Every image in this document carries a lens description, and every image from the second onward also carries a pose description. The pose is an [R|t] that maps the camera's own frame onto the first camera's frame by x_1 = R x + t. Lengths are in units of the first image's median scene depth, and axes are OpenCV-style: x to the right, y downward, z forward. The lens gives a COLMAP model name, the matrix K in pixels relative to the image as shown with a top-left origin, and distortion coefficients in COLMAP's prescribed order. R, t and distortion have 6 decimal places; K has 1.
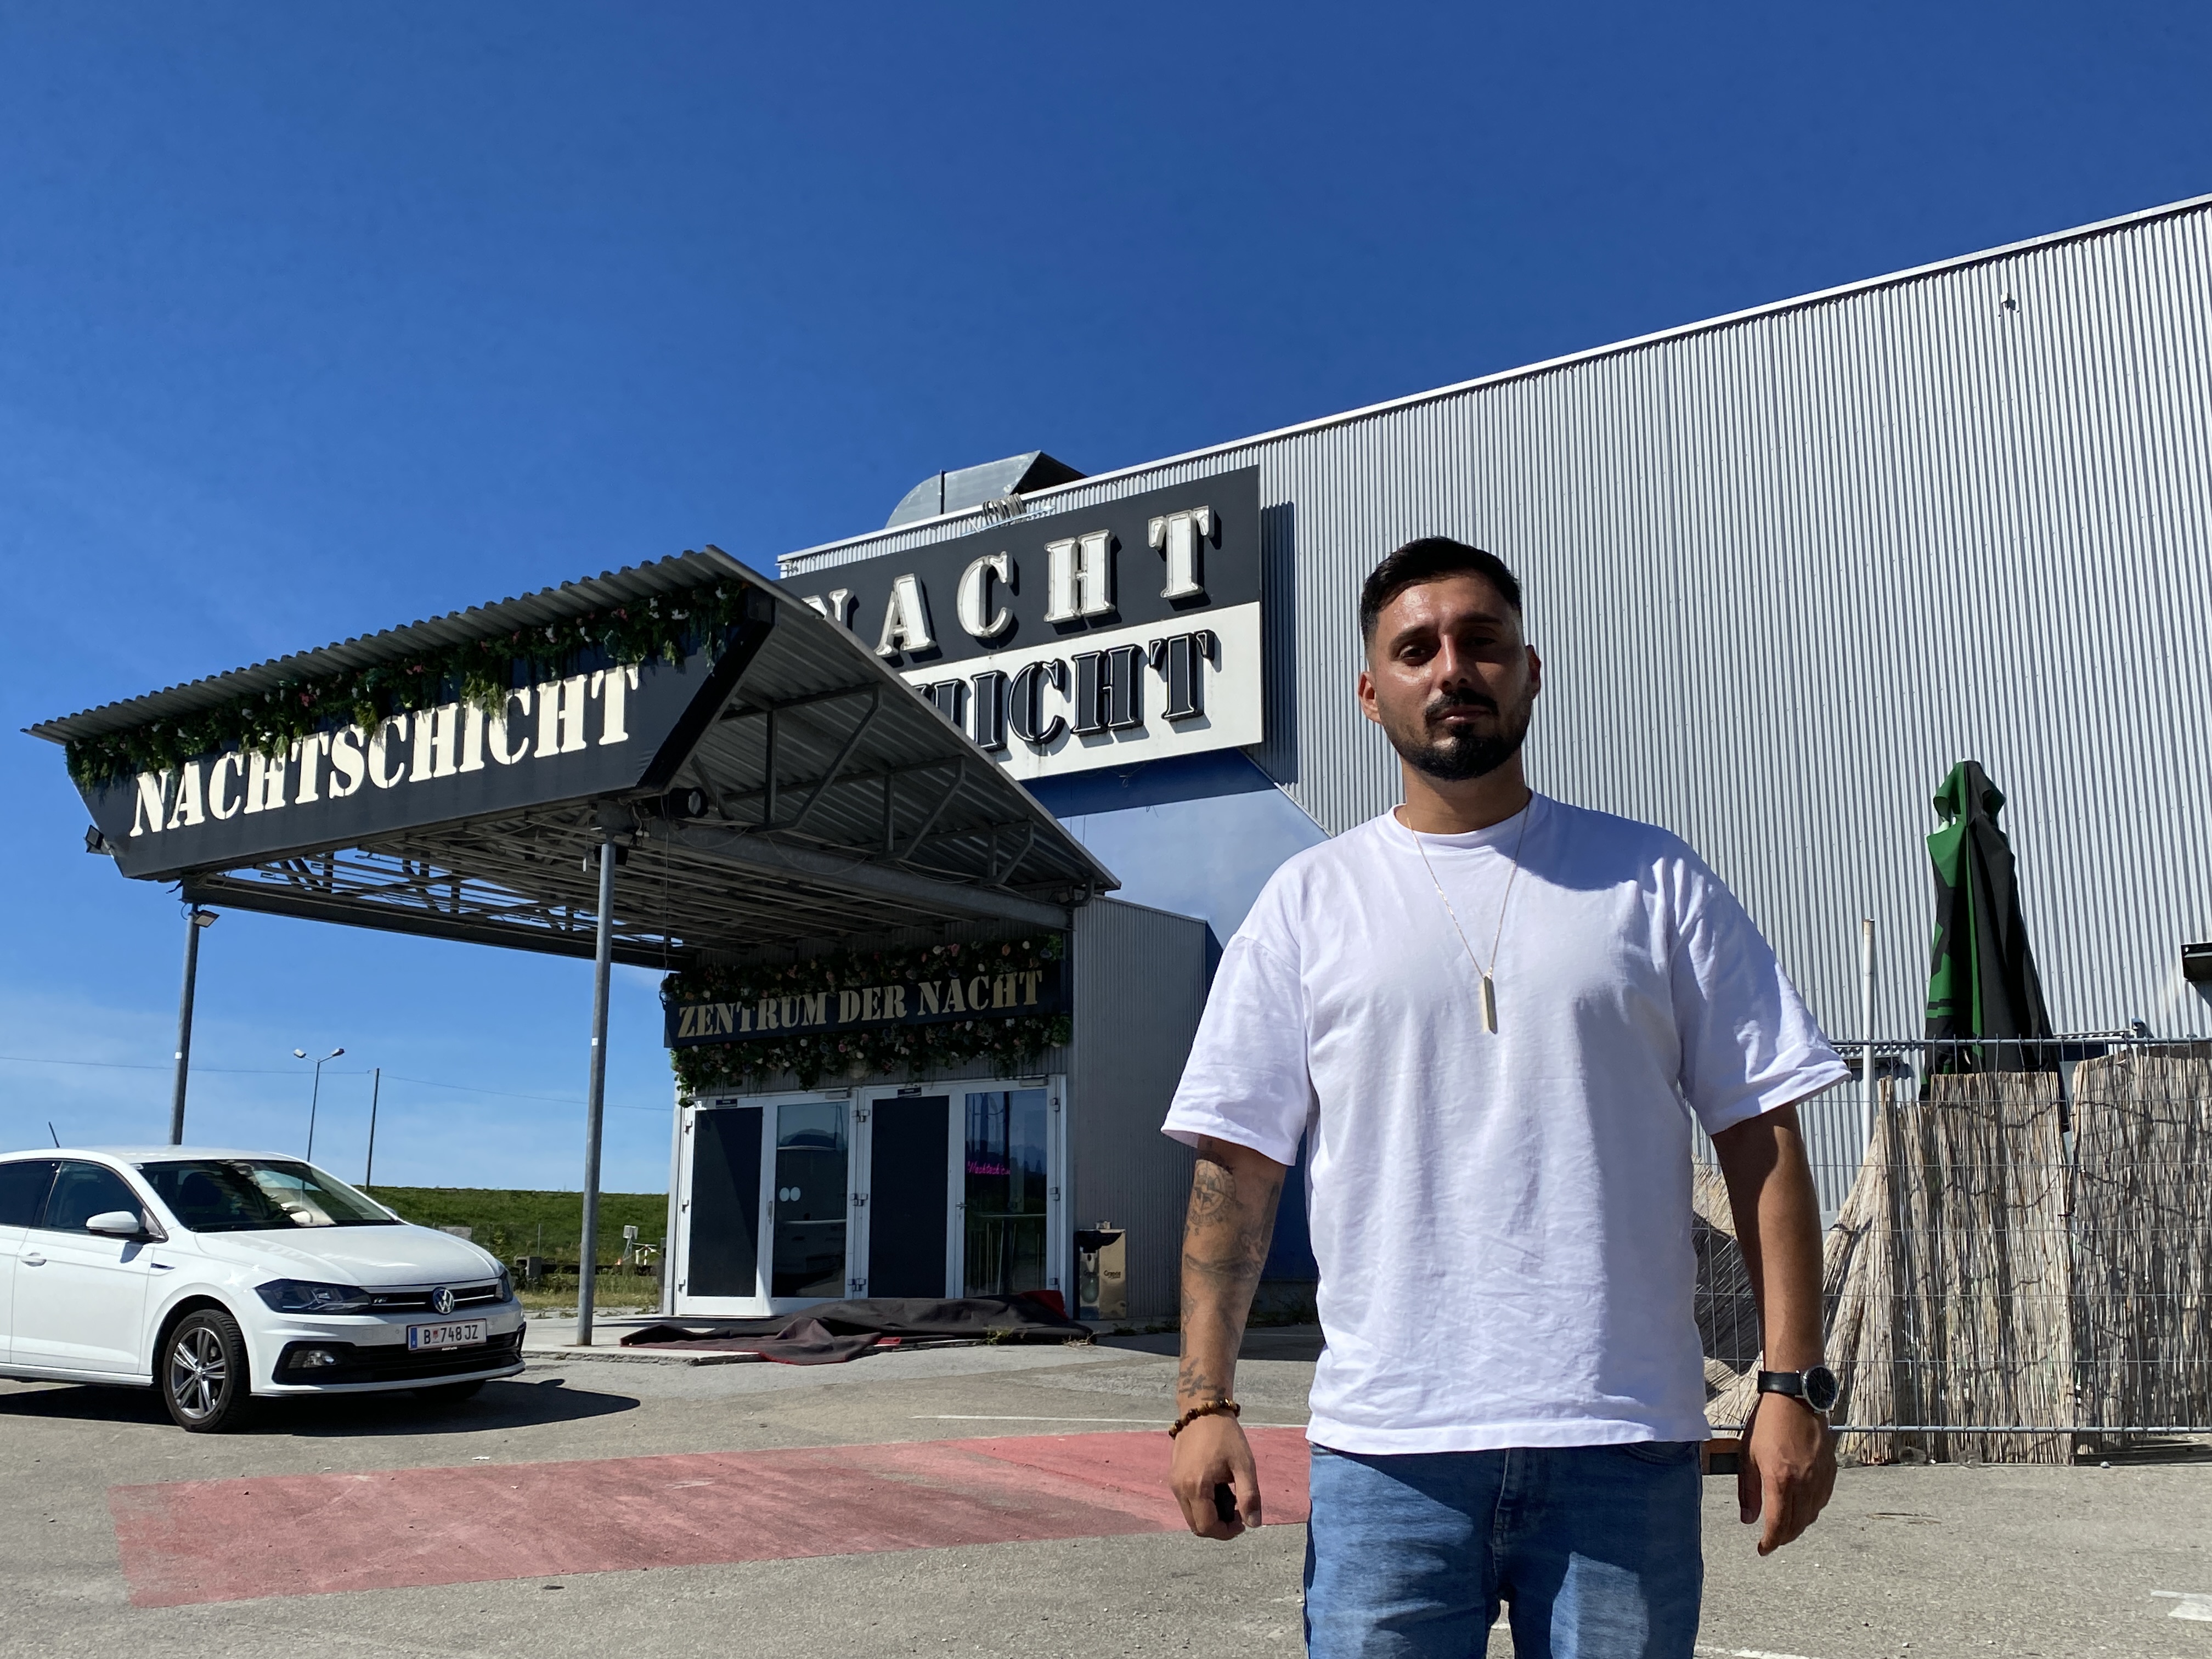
lens RADIAL K [[2089.3, 0, 1105.0], [0, 2089.3, 829.7], [0, 0, 1]] dist [0.061056, 0.000000]
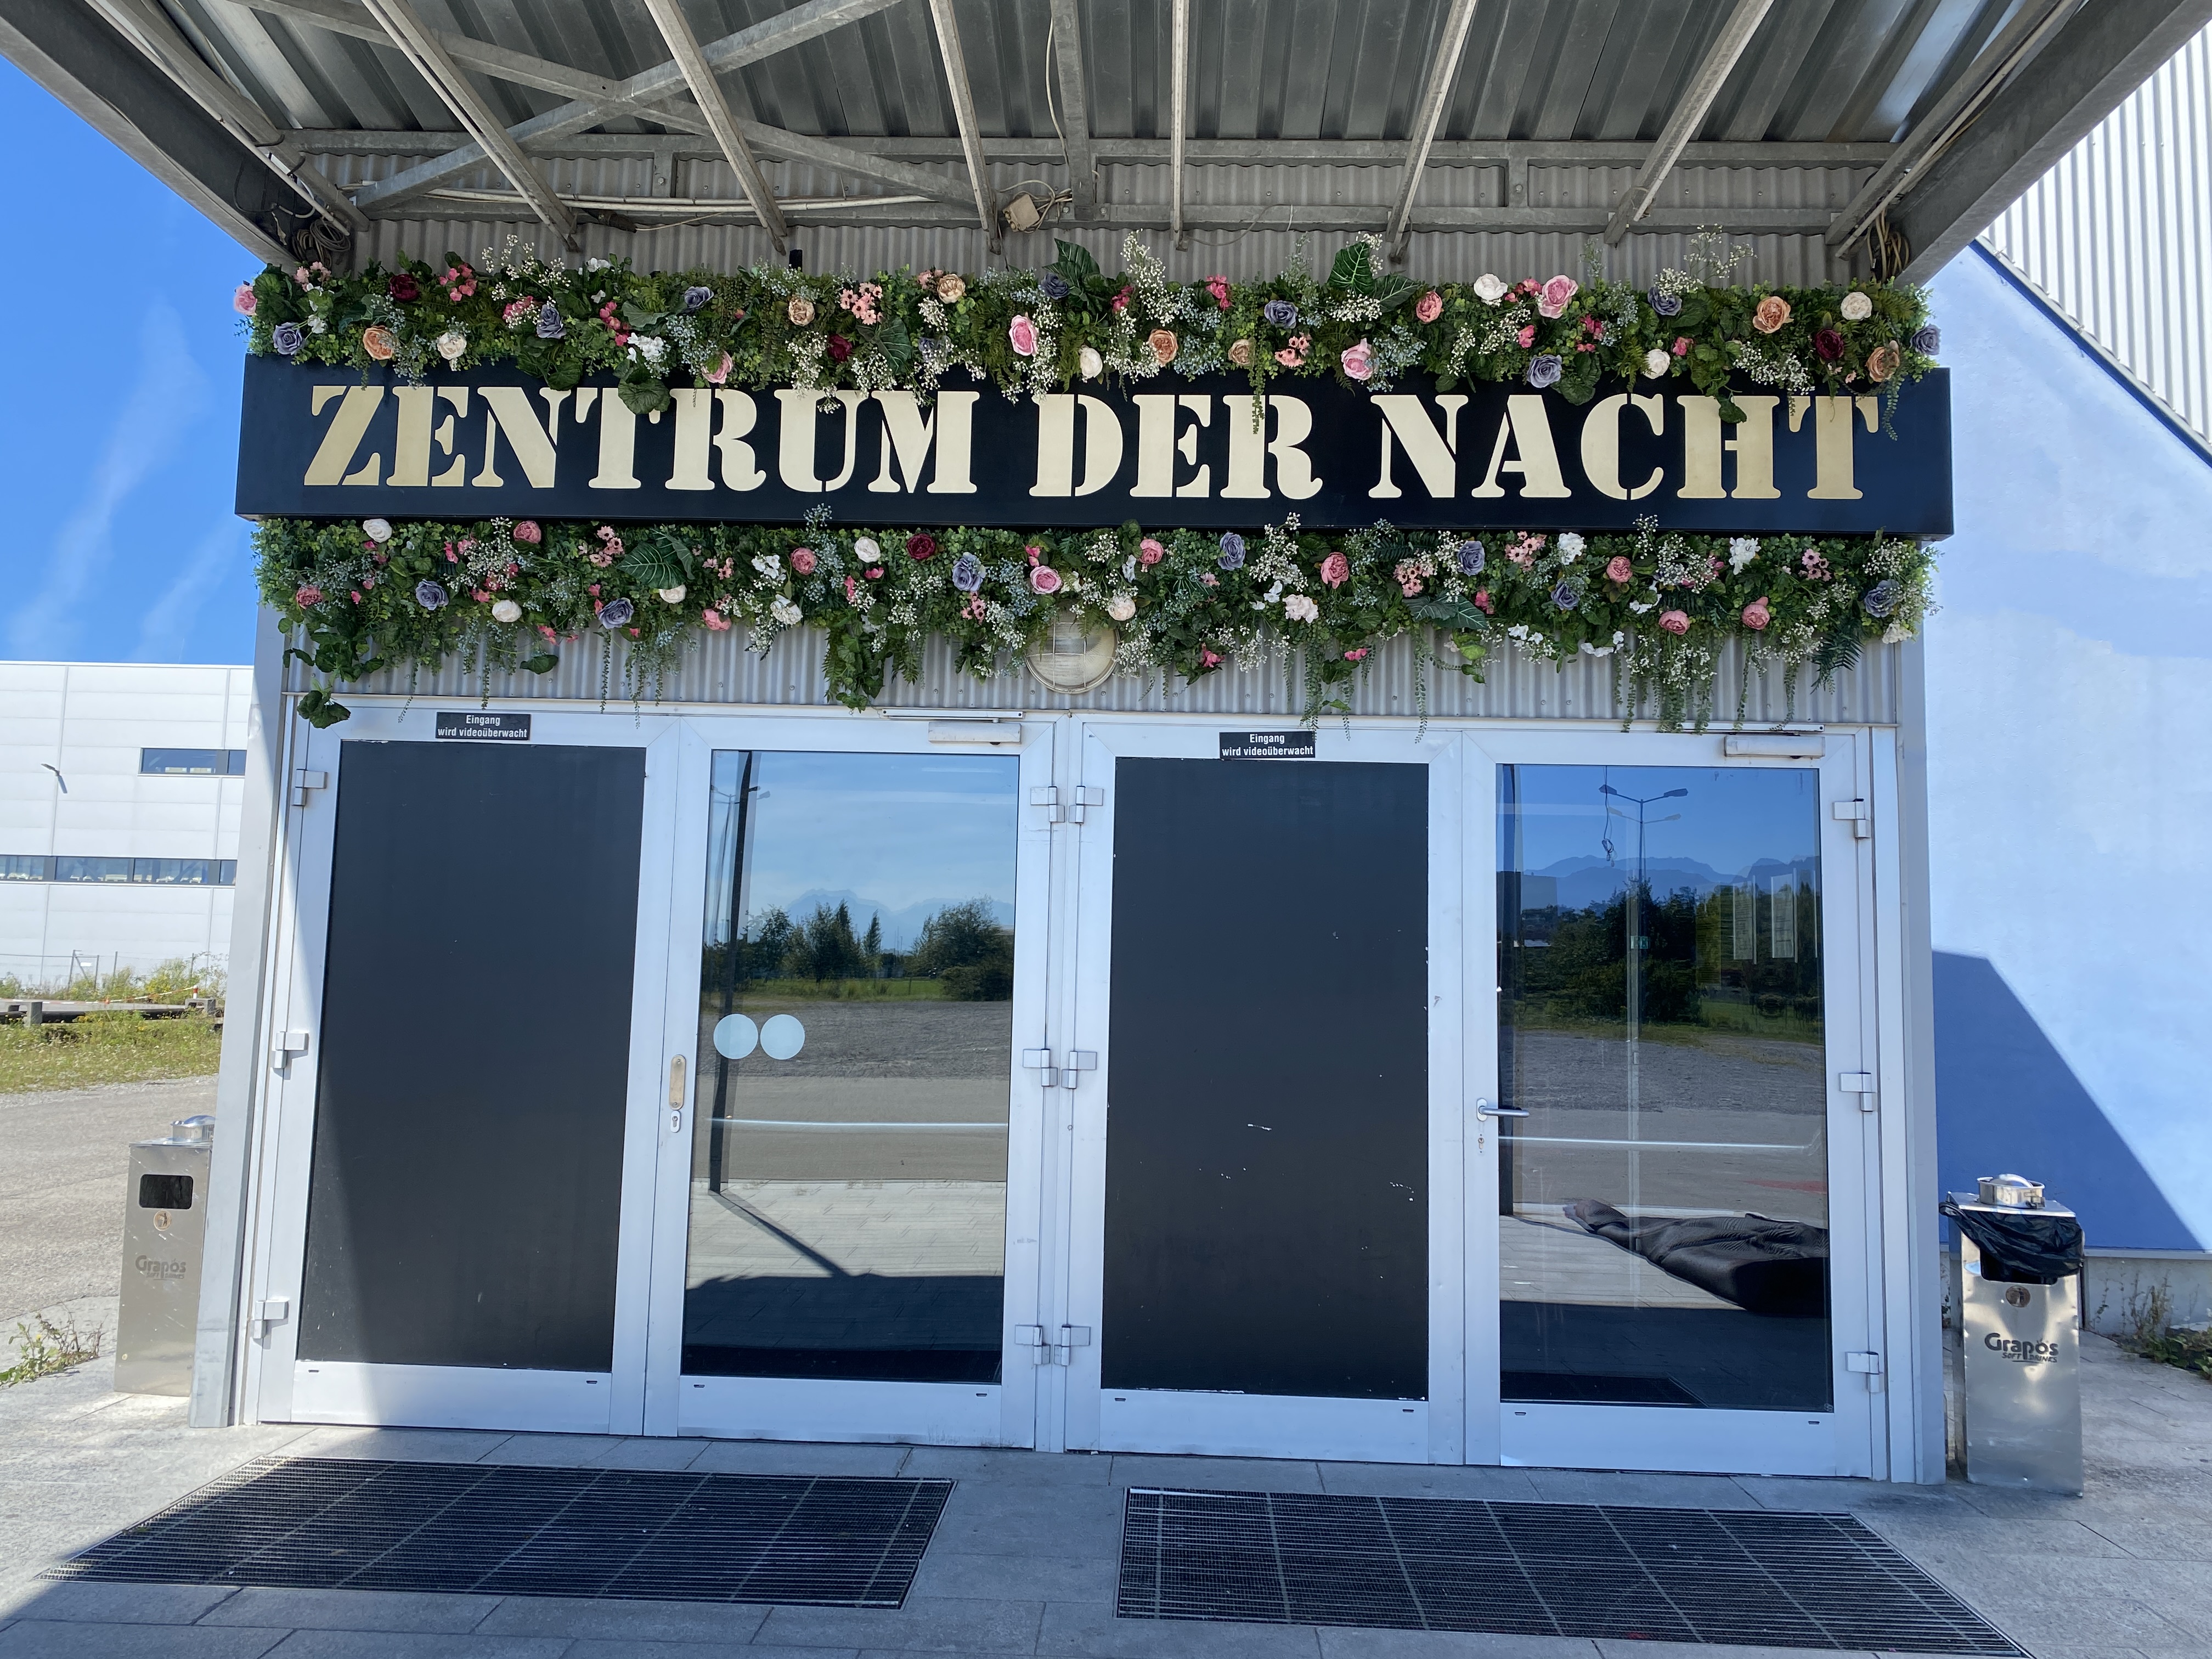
lens RADIAL K [[1681.2, 0, 1103.3], [0, 1681.2, 828.7], [0, 0, 1]] dist [0.010744, -0.000913]
pose [[0.847148, 0.083293, 0.524788, -0.237948], [-0.136613, 0.988579, 0.063625, 0.121208], [-0.513495, -0.125593, 0.848852, 0.768662]]
